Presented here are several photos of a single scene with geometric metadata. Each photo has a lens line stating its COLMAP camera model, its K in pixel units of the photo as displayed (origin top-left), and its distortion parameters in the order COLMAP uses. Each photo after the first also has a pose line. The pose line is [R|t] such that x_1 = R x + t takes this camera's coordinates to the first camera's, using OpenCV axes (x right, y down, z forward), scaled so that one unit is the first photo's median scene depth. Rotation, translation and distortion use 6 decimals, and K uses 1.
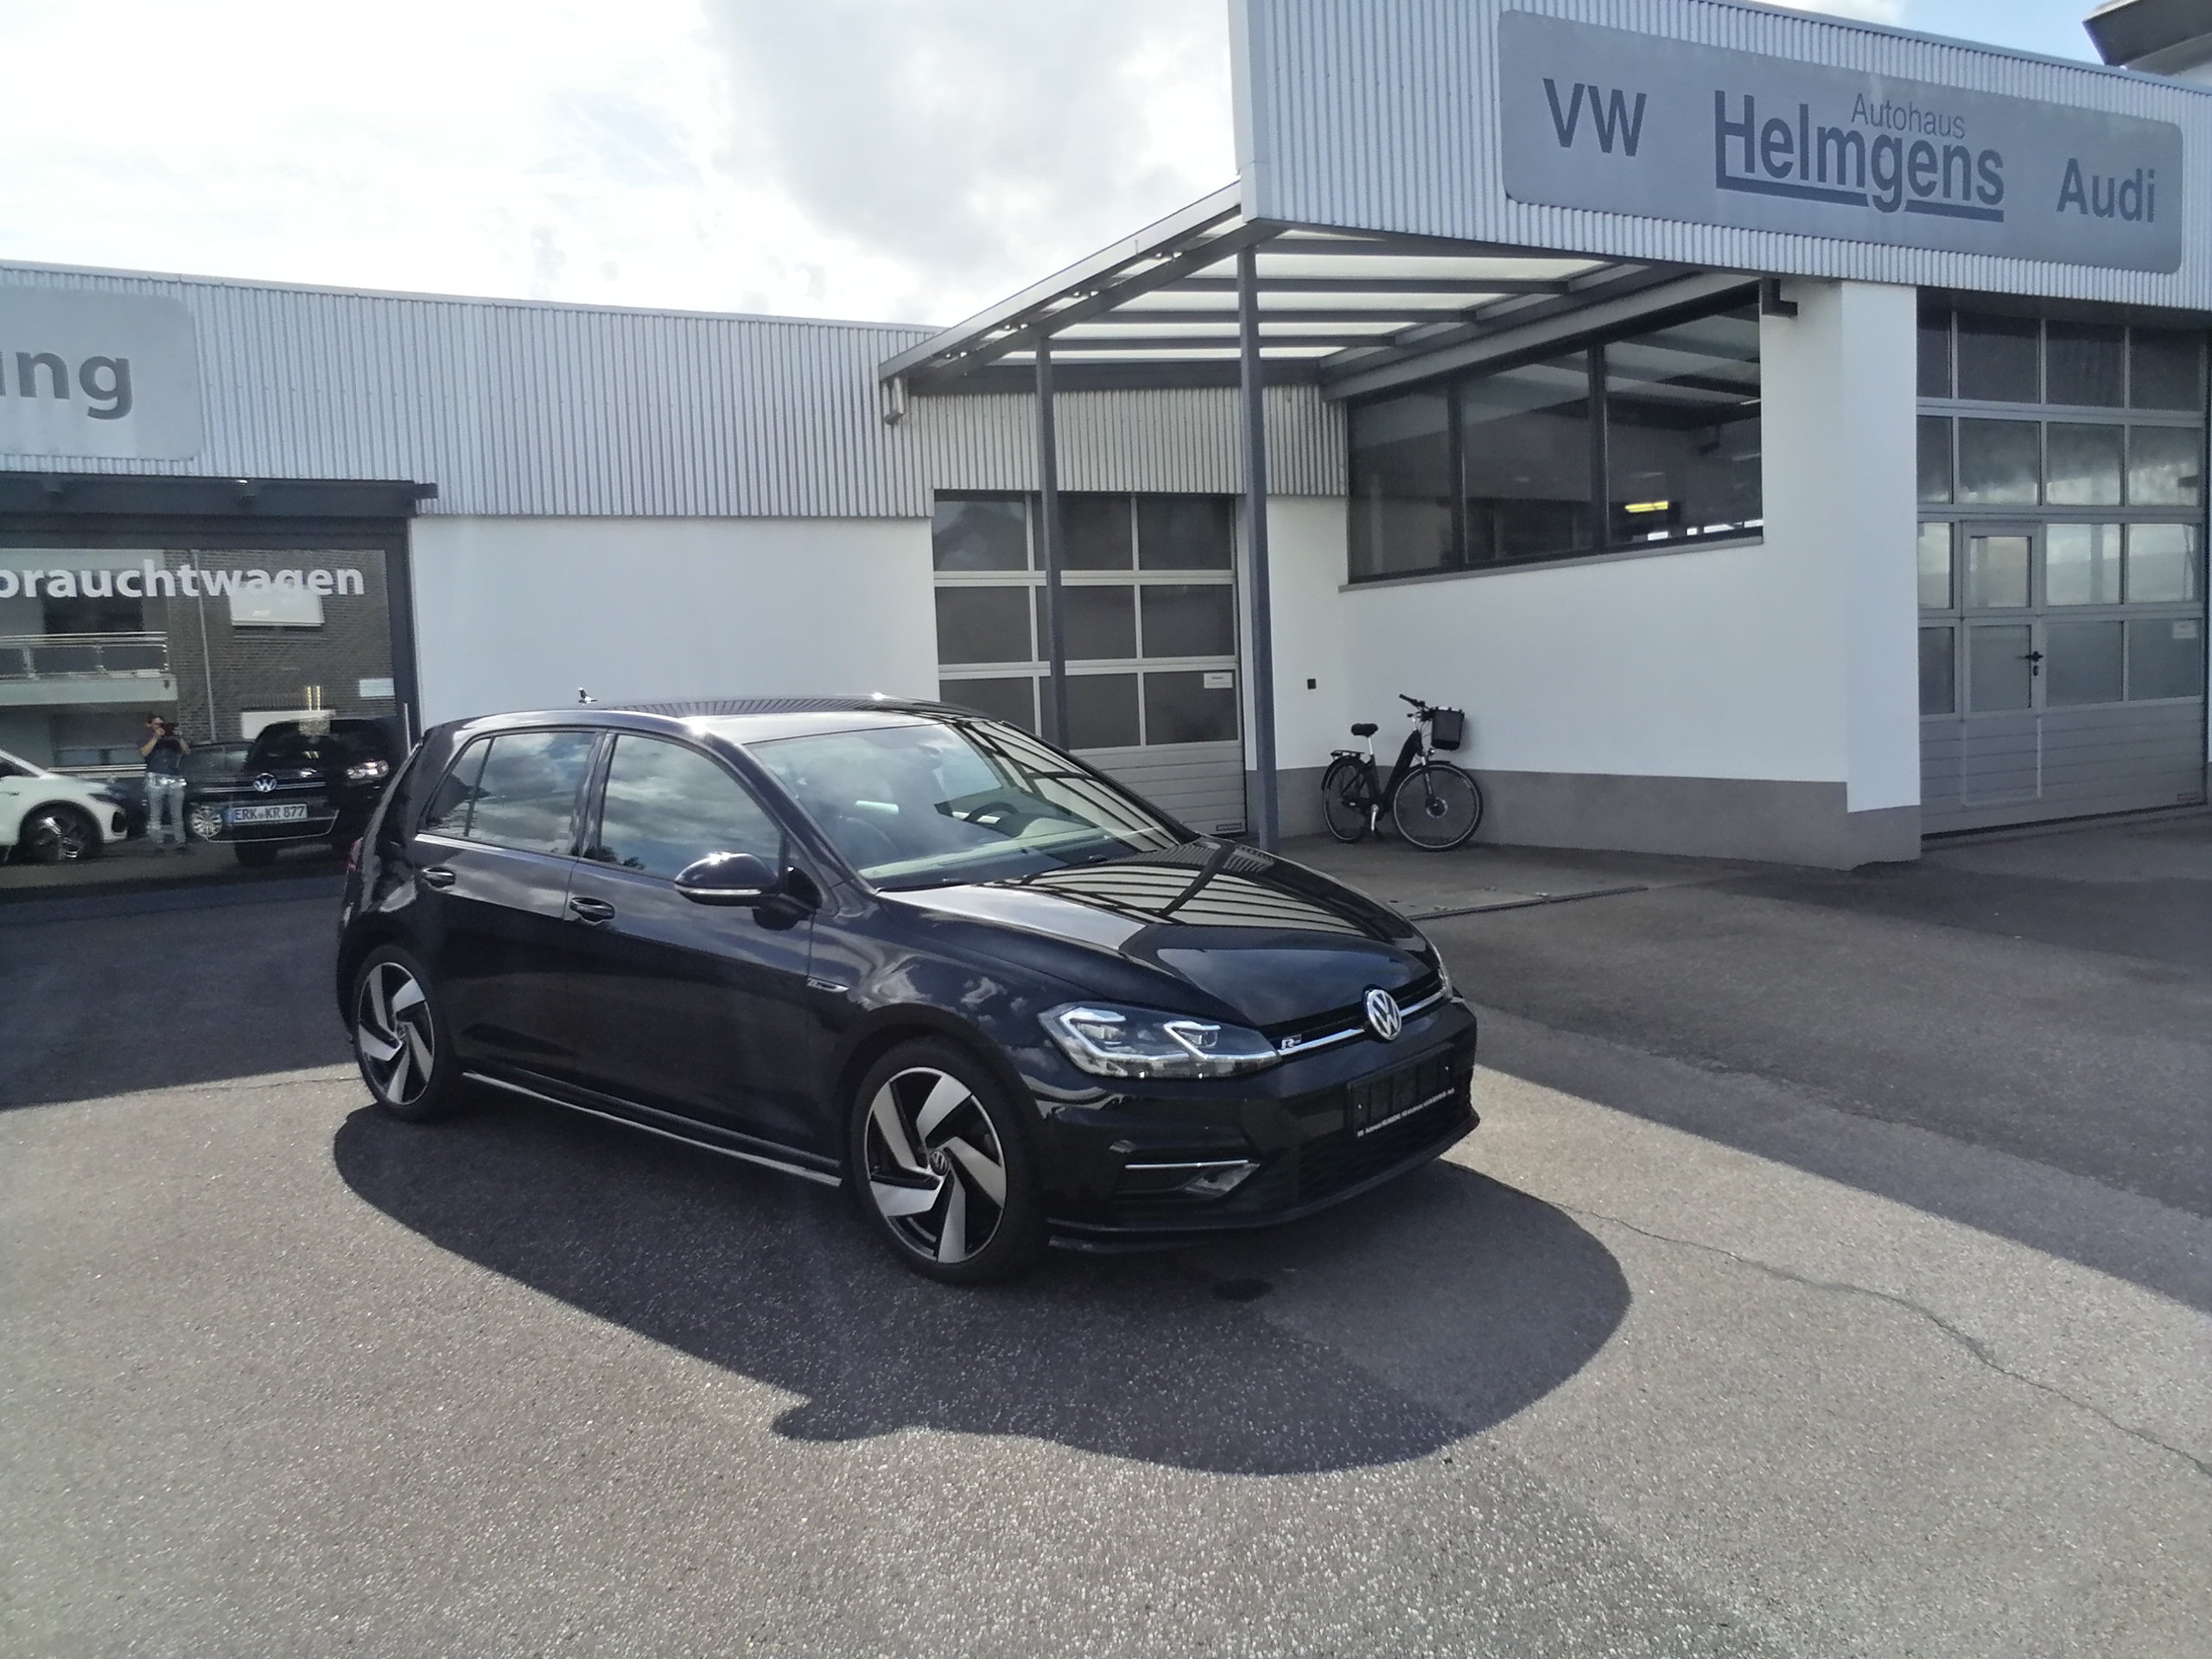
lens RADIAL K [[1762.1, 0, 1145.1], [0, 1762.1, 818.1], [0, 0, 1]] dist [-0.051503, 0.157003]
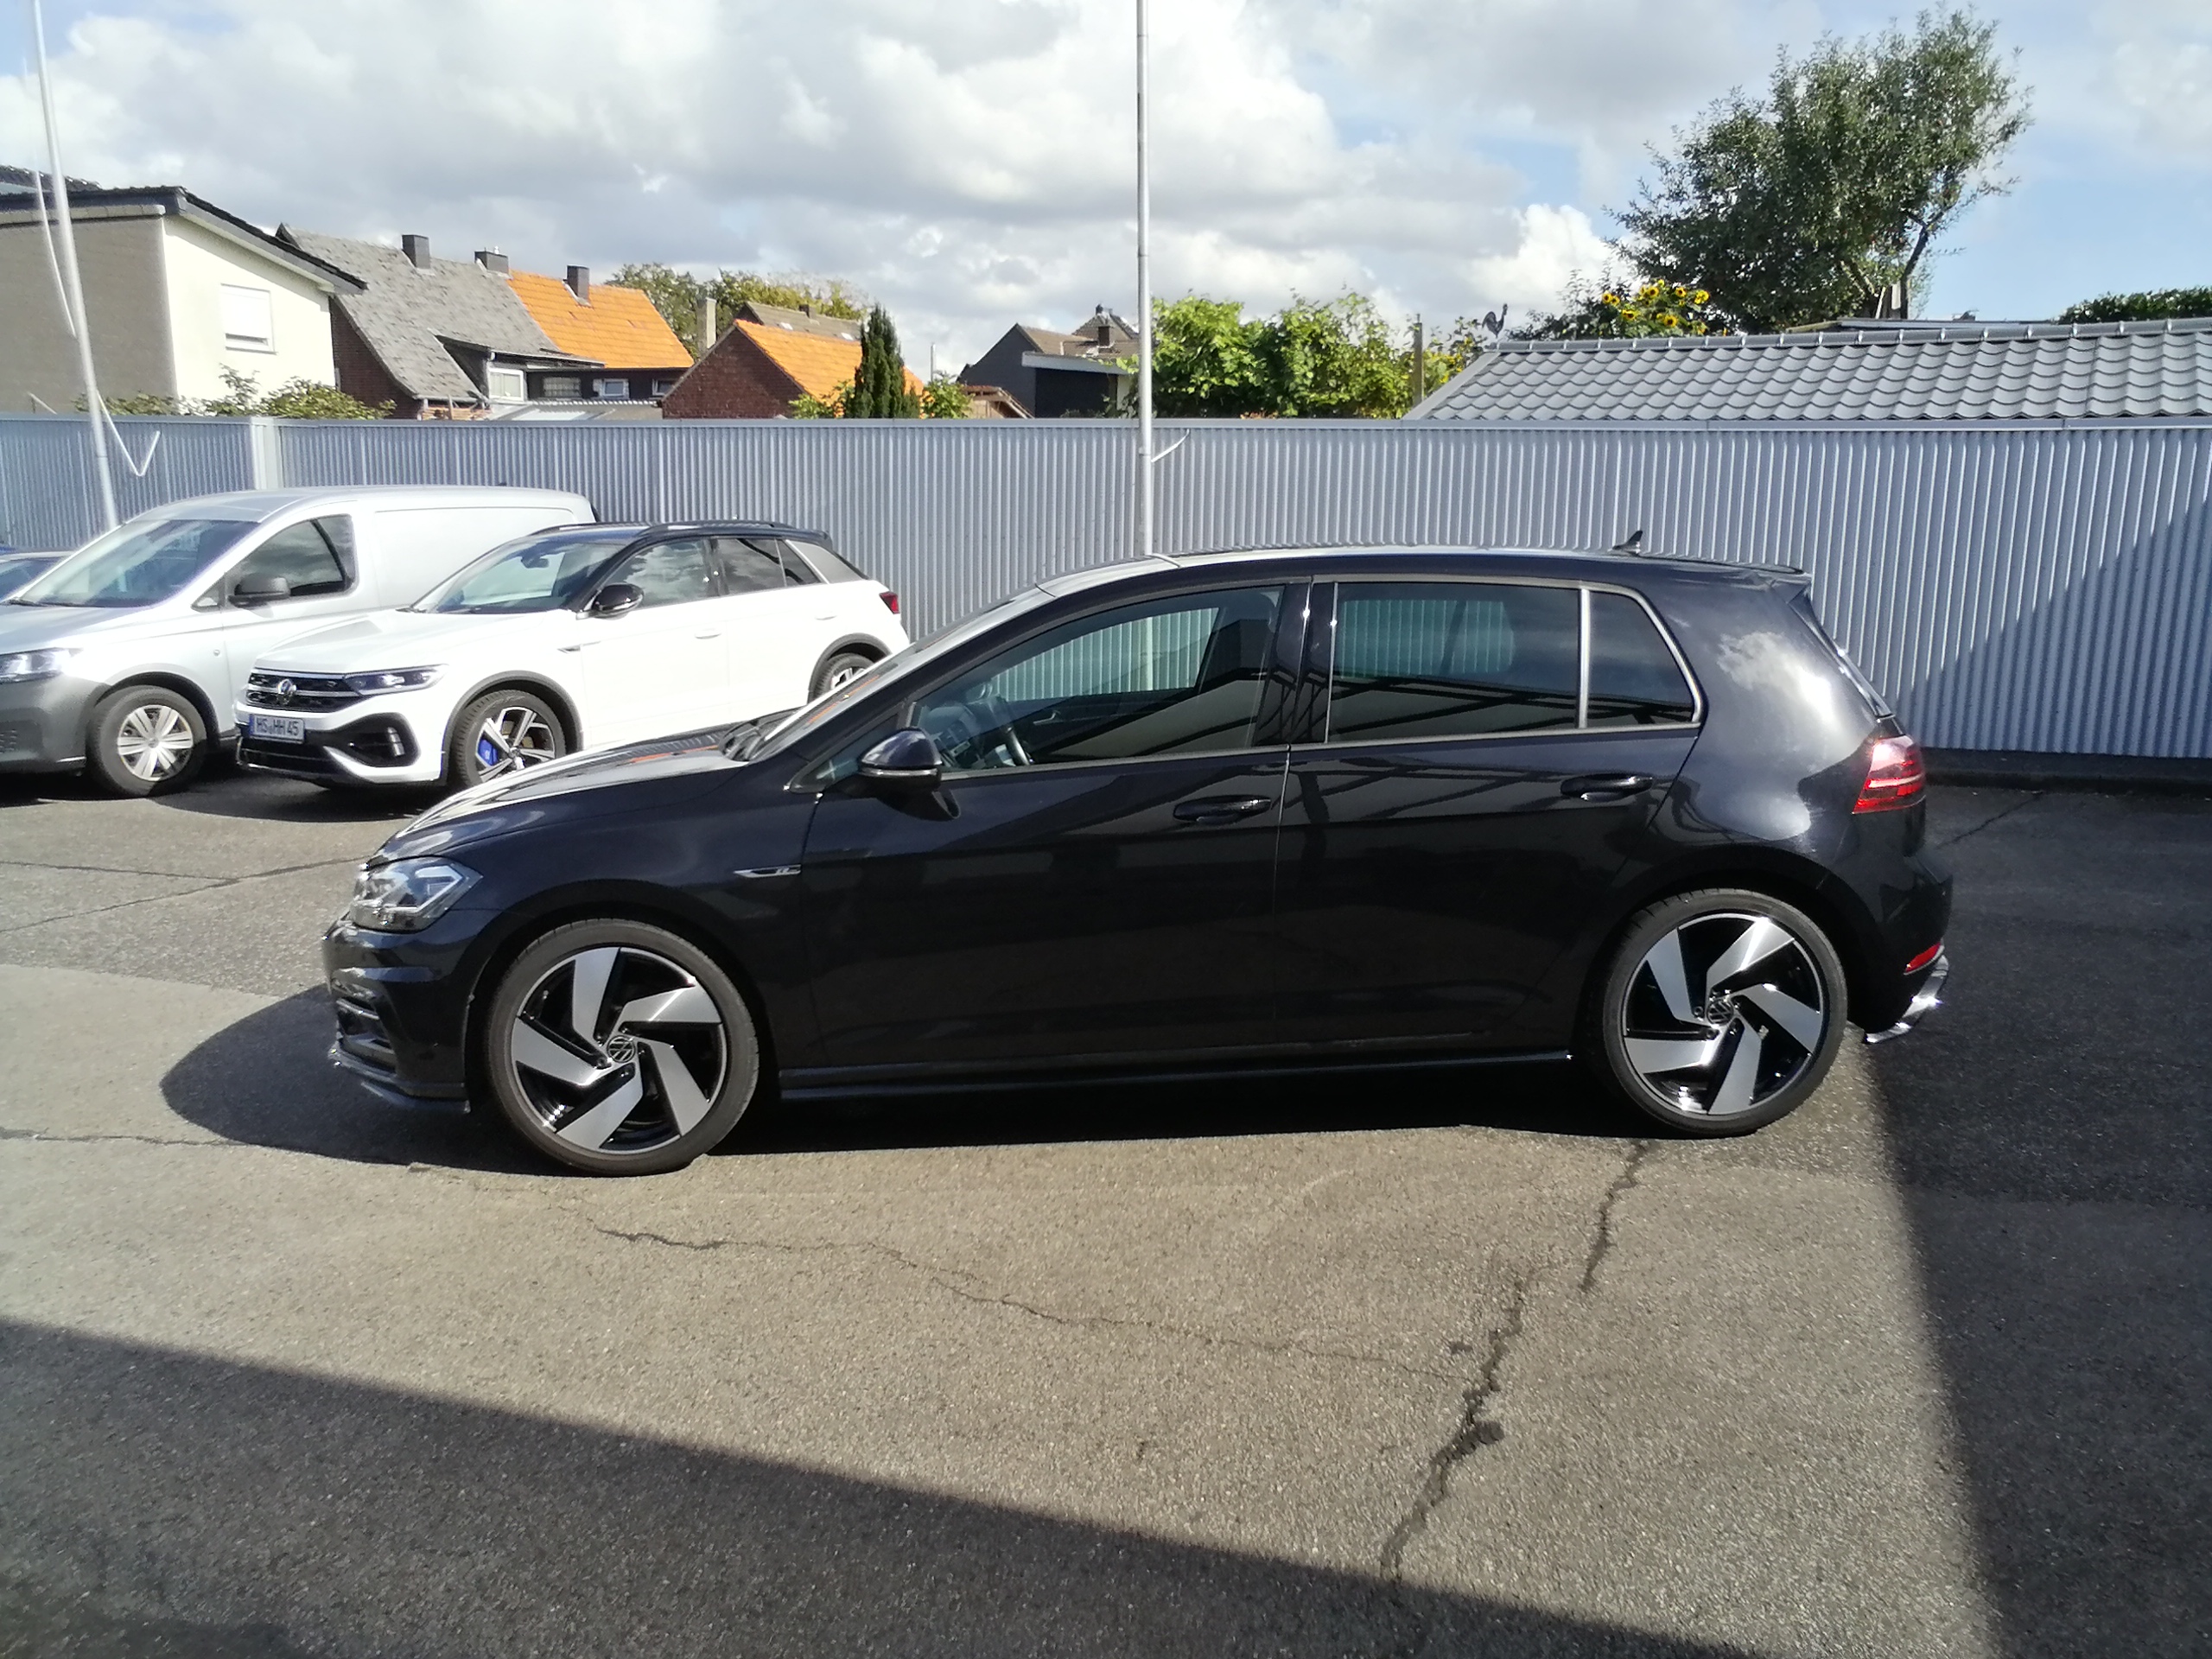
lens RADIAL K [[1762.1, 0, 1145.1], [0, 1762.1, 818.1], [0, 0, 1]] dist [-0.051503, 0.157003]
pose [[-0.757605, 0.144690, -0.636475, 0.195765], [-0.038168, 0.963631, 0.264495, -0.087613], [0.651597, 0.224676, -0.724529, 0.871743]]
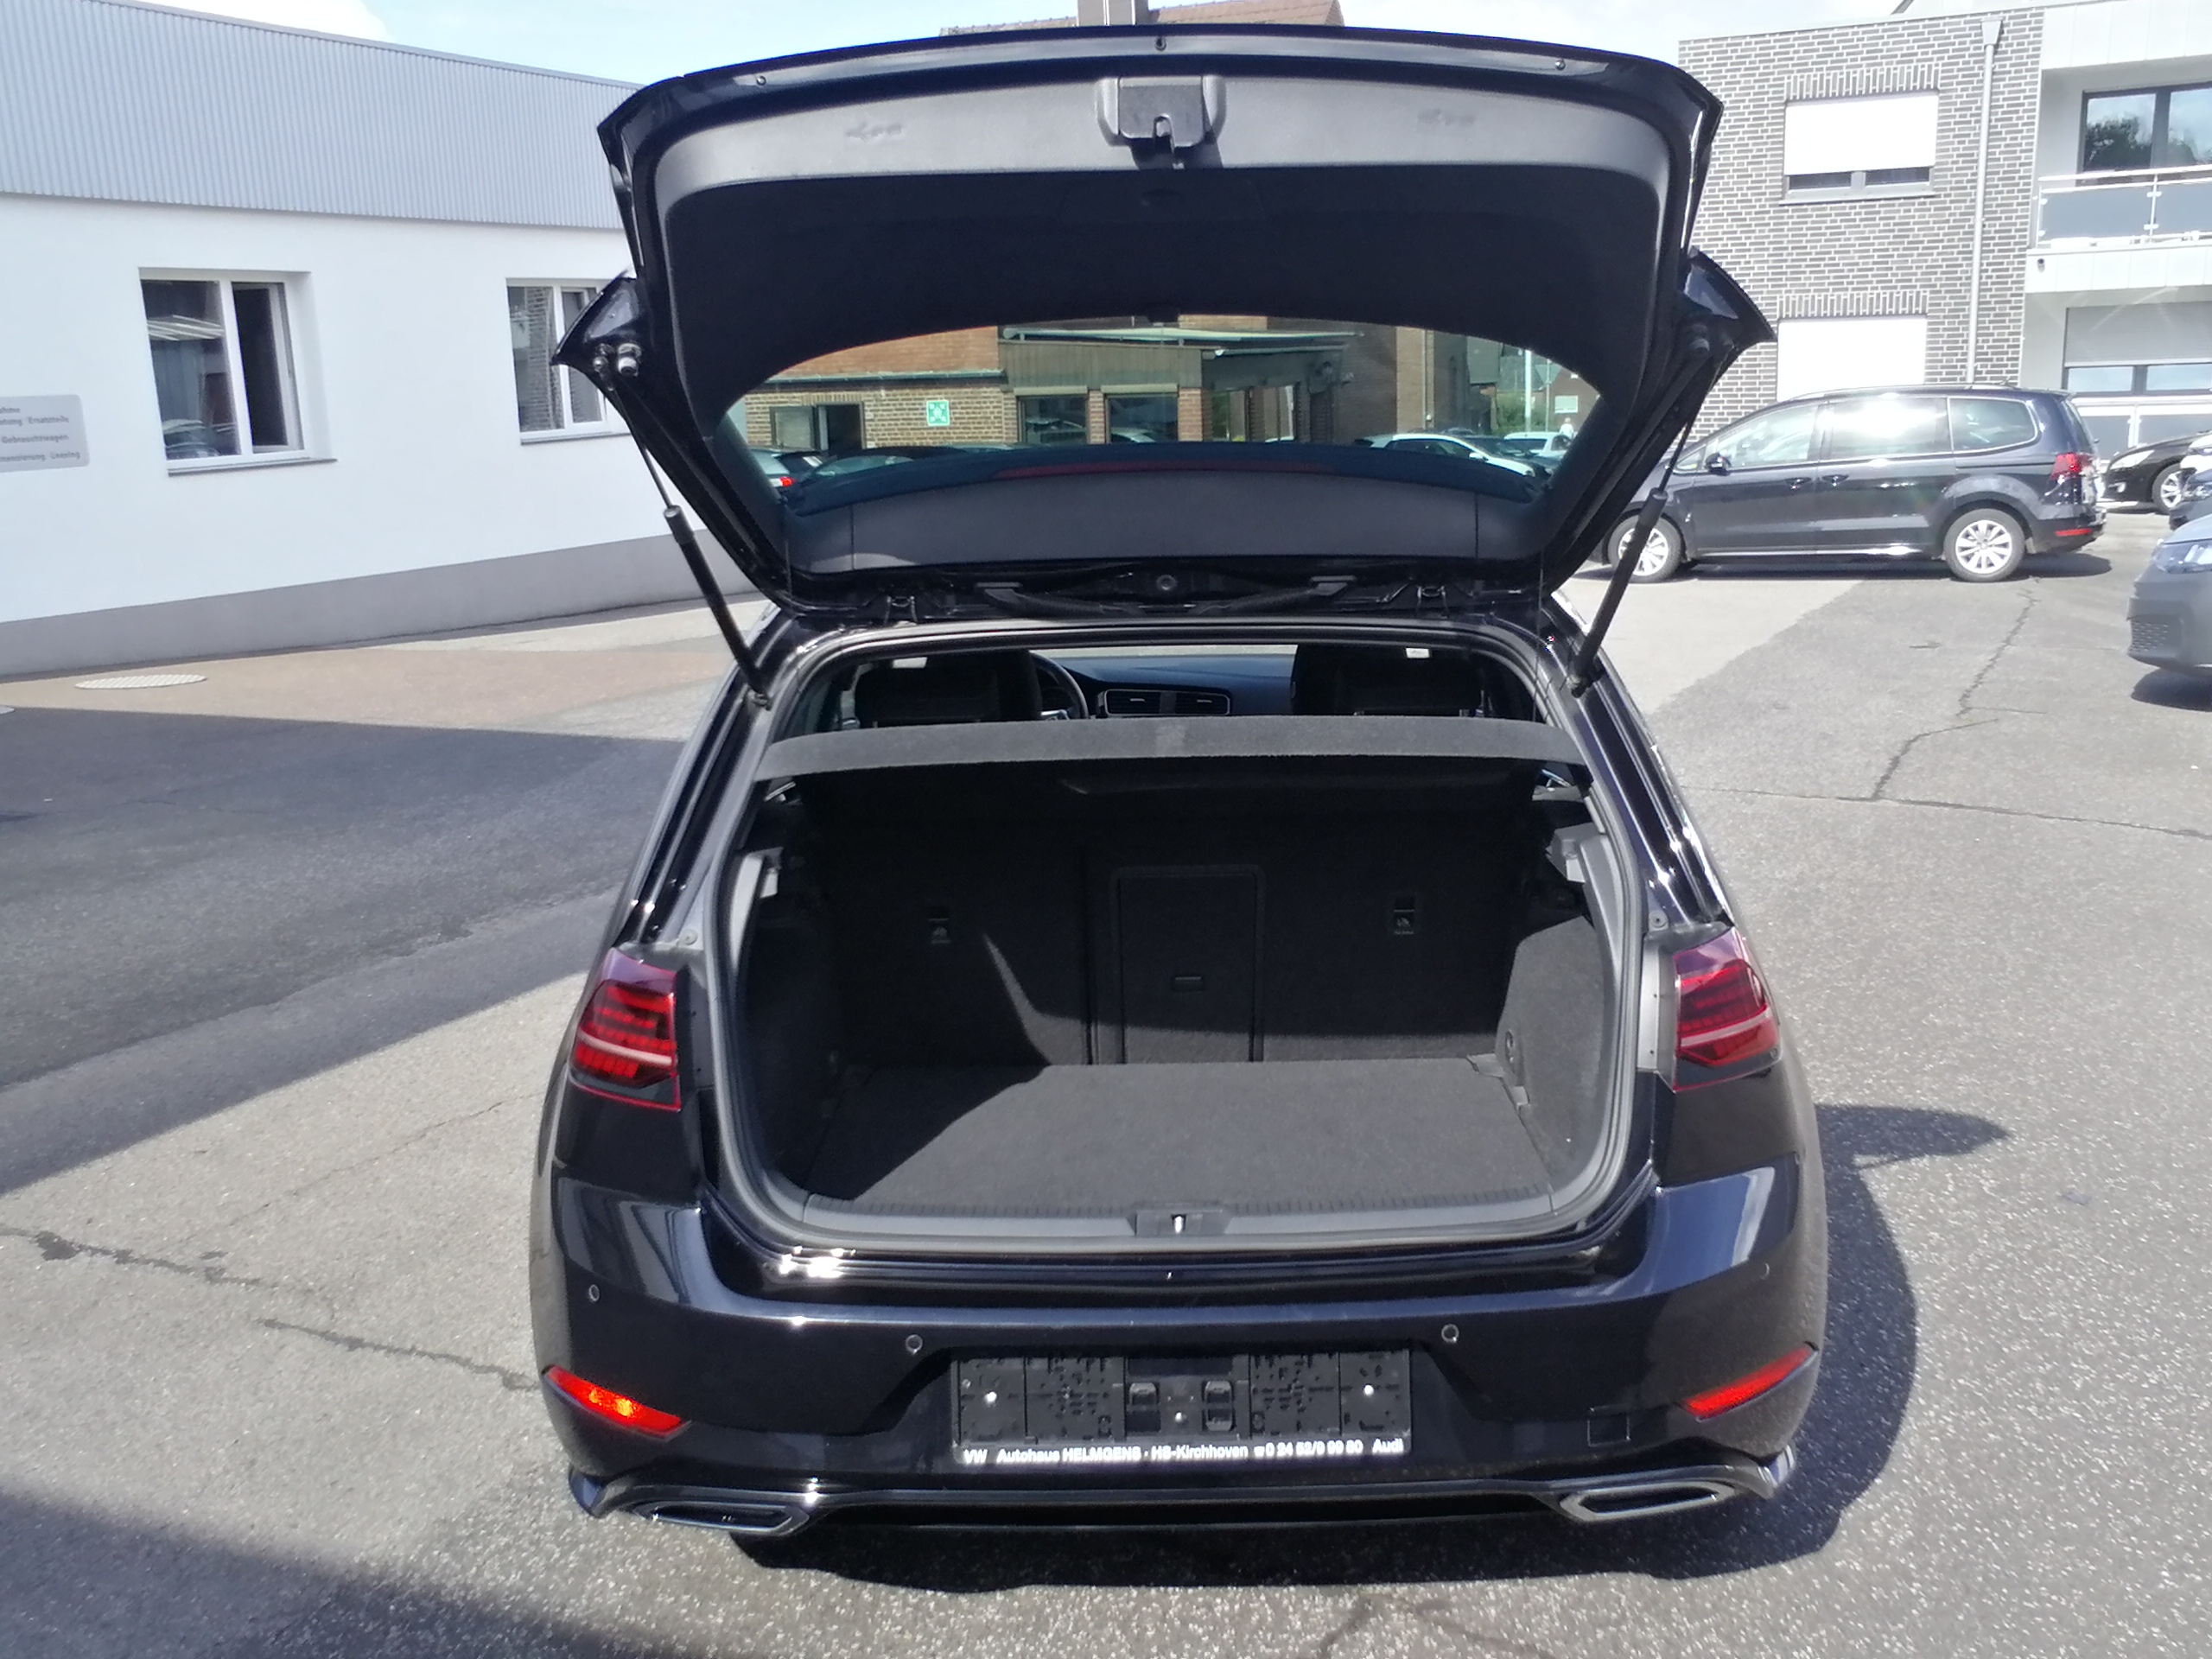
lens RADIAL K [[2055.6, 0, 1157.3], [0, 2055.6, 902.2], [0, 0, 1]] dist [-0.047539, 0.108106]
pose [[-0.614715, -0.148527, 0.774639, -0.401423], [0.119846, 0.953119, 0.277852, -0.067152], [-0.779591, 0.263637, -0.568096, 0.770716]]
